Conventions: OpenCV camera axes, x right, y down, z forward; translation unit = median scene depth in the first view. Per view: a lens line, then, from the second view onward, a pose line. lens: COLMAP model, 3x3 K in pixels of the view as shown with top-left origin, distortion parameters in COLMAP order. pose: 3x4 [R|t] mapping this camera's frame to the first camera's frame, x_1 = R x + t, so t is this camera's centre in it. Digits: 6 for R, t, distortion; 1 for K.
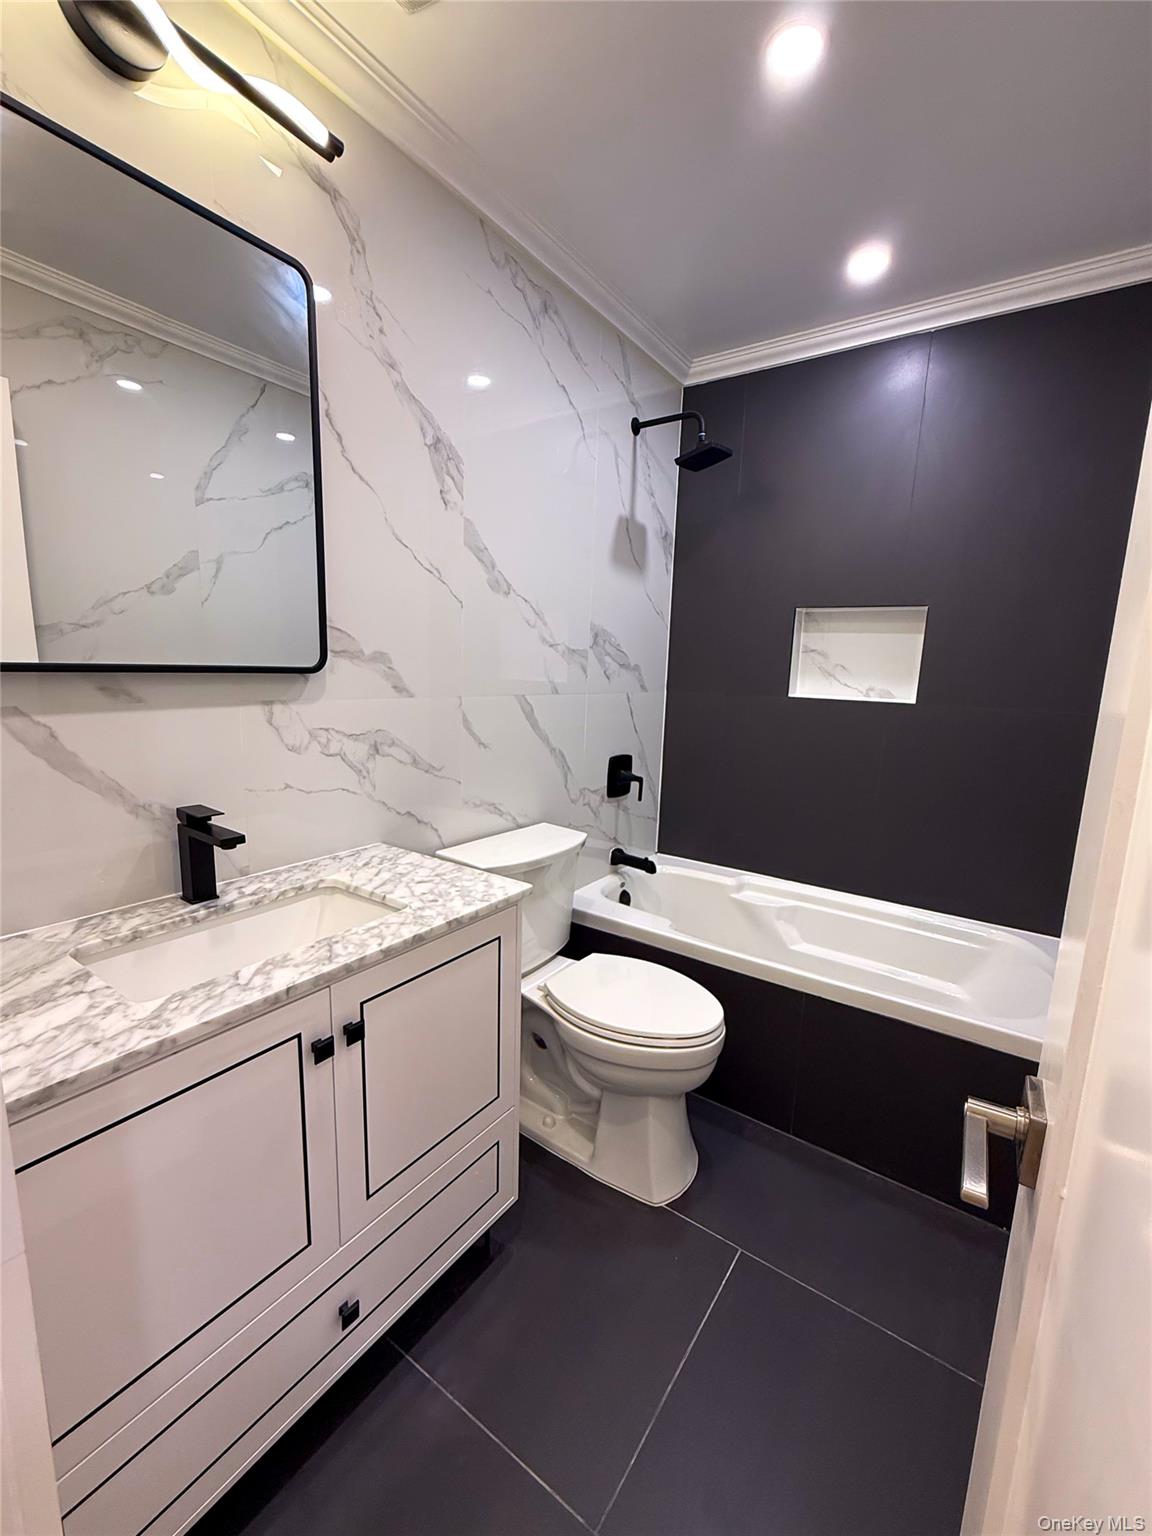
lens RADIAL K [[611.0, 0, 575.8], [0, 611.0, 768.8], [0, 0, 1]] dist [-0.000951, -0.000160]
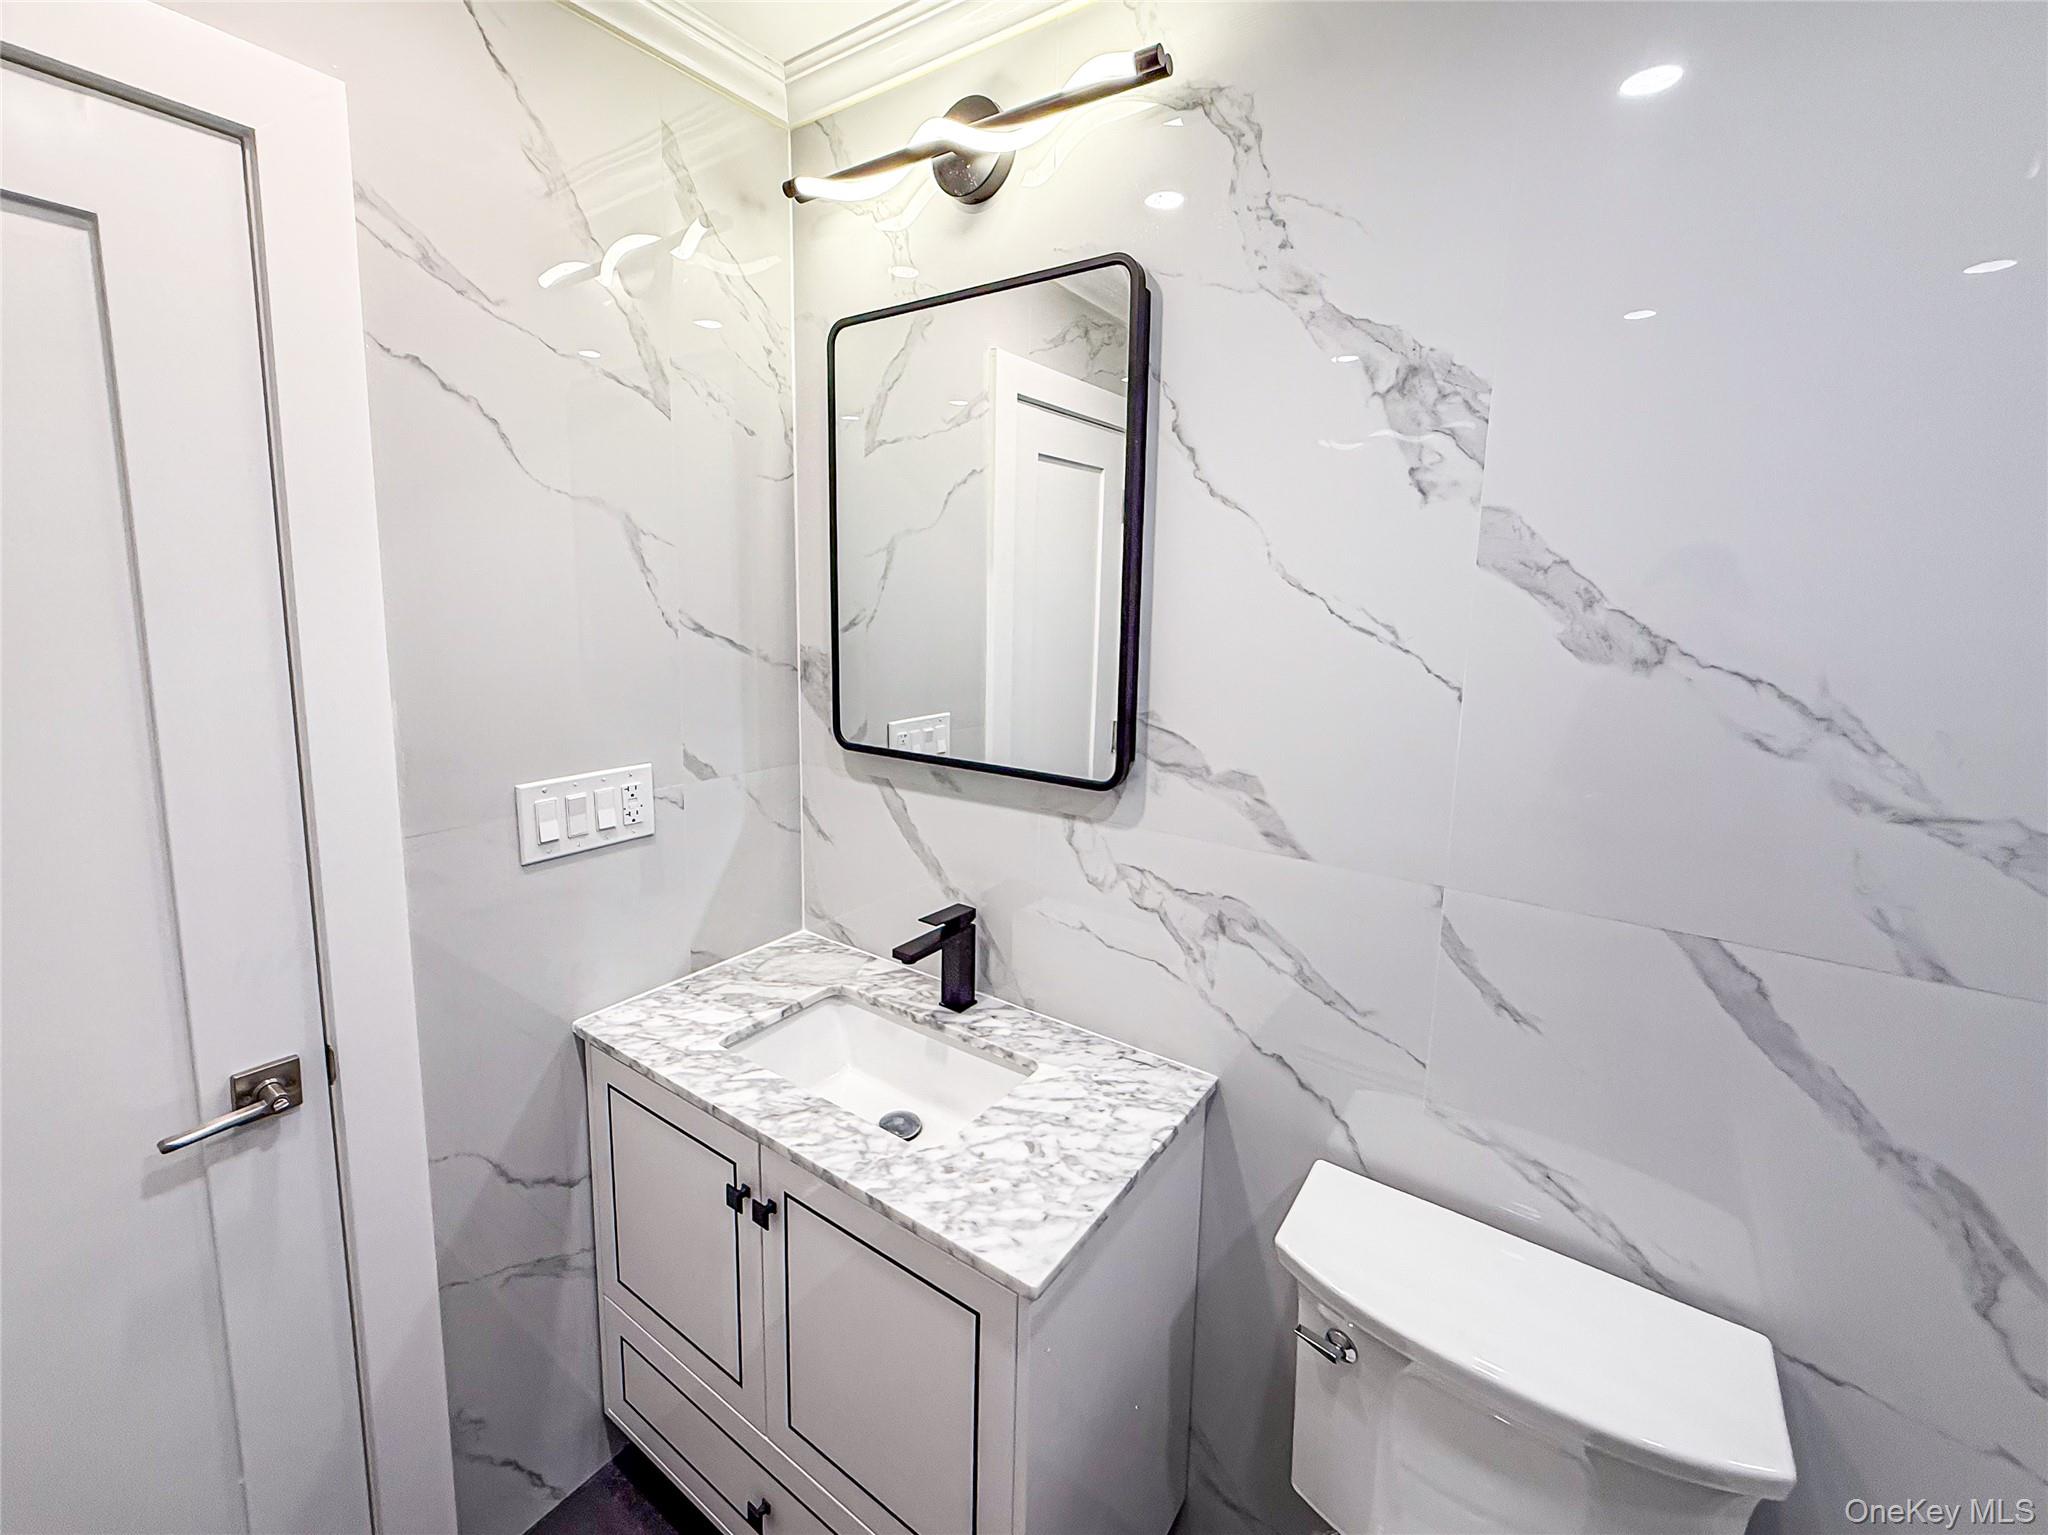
lens RADIAL K [[858.1, 0, 1050.0], [0, 858.1, 710.7], [0, 0, 1]] dist [0.001289, -0.000324]
pose [[0.029987, 0.109835, -0.993497, 0.540850], [-0.190647, 0.976326, 0.102182, -0.324396], [0.981200, 0.186344, 0.050217, 0.825216]]
